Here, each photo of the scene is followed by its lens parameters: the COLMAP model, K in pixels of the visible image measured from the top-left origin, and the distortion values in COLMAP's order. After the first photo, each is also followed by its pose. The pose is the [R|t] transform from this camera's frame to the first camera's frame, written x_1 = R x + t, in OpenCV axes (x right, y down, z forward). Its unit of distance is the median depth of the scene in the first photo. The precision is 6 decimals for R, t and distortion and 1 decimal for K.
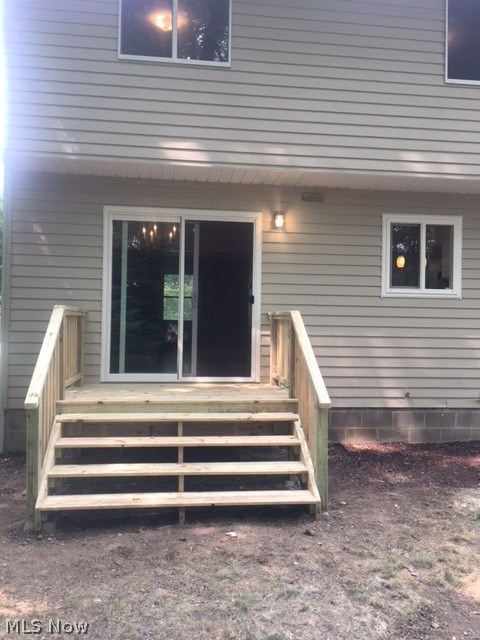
lens RADIAL K [[535.0, 0, 241.2], [0, 535.0, 318.8], [0, 0, 1]] dist [0.059562, 0.000314]
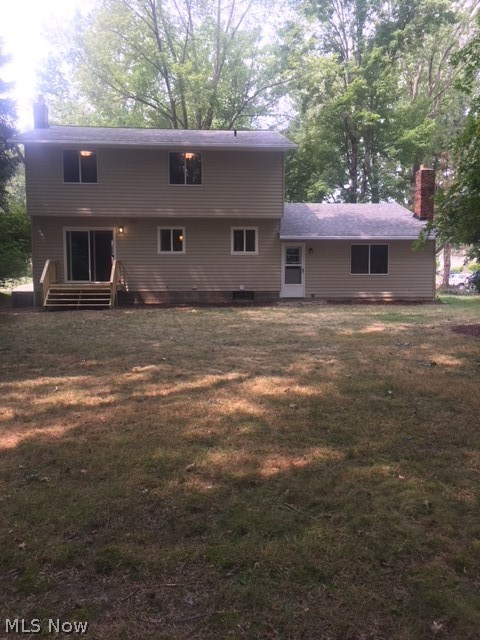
lens RADIAL K [[535.0, 0, 241.2], [0, 535.0, 319.8], [0, 0, 1]] dist [0.059562, 0.000314]
pose [[0.998481, -0.016956, -0.052430, 0.912319], [0.020270, 0.997786, 0.063335, 0.149154], [0.051240, -0.064301, 0.996614, -2.056142]]
